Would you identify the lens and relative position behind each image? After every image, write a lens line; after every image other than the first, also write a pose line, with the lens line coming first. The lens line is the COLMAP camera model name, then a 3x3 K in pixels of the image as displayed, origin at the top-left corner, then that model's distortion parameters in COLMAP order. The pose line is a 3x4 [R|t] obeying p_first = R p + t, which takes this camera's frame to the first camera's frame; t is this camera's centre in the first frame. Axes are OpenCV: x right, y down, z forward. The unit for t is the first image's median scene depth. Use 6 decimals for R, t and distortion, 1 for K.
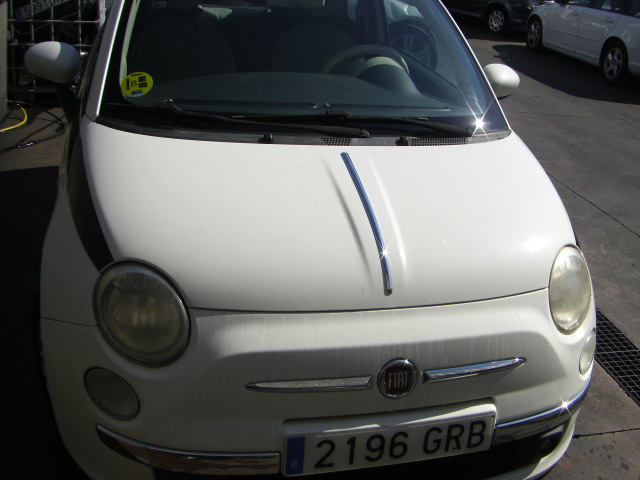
lens RADIAL K [[720.8, 0, 369.8], [0, 720.8, 226.8], [0, 0, 1]] dist [-0.184786, 0.120564]
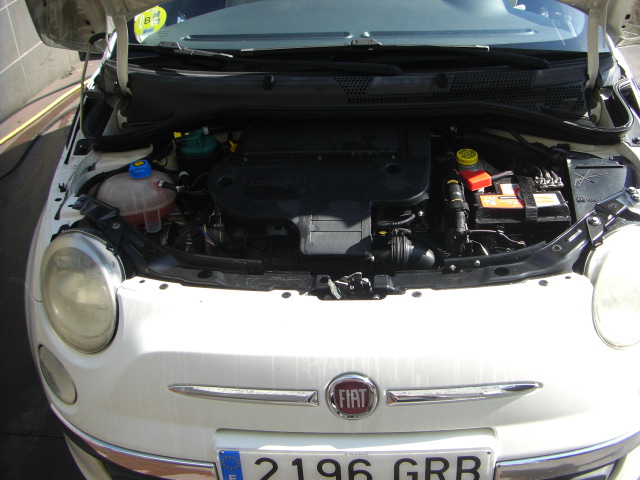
lens RADIAL K [[720.8, 0, 369.8], [0, 720.8, 226.8], [0, 0, 1]] dist [-0.184786, 0.120564]
pose [[0.941385, 0.050818, -0.333483, 0.308742], [-0.006877, 0.991273, 0.131642, -0.078361], [0.337263, -0.121633, 0.933520, 0.286366]]
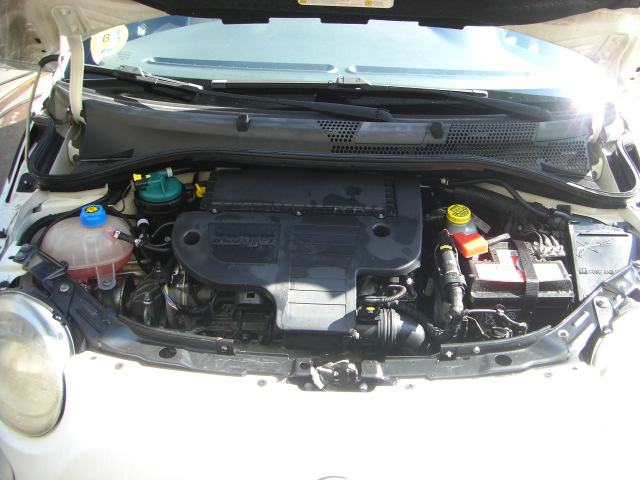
lens RADIAL K [[720.8, 0, 369.8], [0, 720.8, 226.8], [0, 0, 1]] dist [-0.184786, 0.120564]
pose [[0.961043, 0.093295, -0.260177, 0.225501], [-0.058721, 0.988740, 0.137640, -0.149740], [0.270088, -0.117000, 0.955700, 0.375795]]
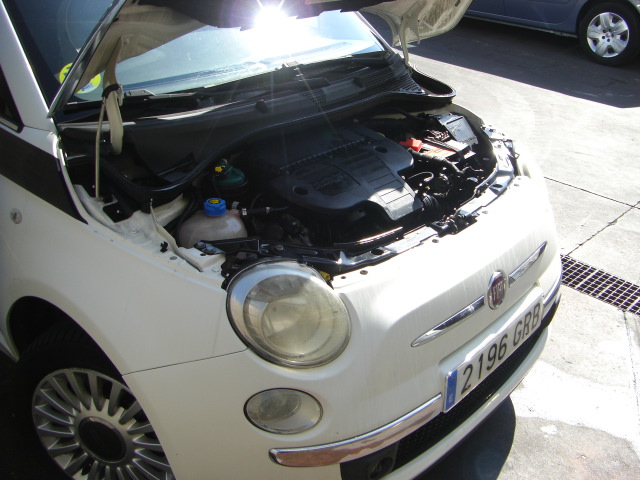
lens RADIAL K [[720.8, 0, 369.8], [0, 720.8, 226.8], [0, 0, 1]] dist [-0.184786, 0.120564]
pose [[0.827002, -0.293852, 0.479289, -0.622095], [0.239240, 0.955429, 0.172971, -0.119782], [-0.508755, -0.028382, 0.860443, 0.143877]]
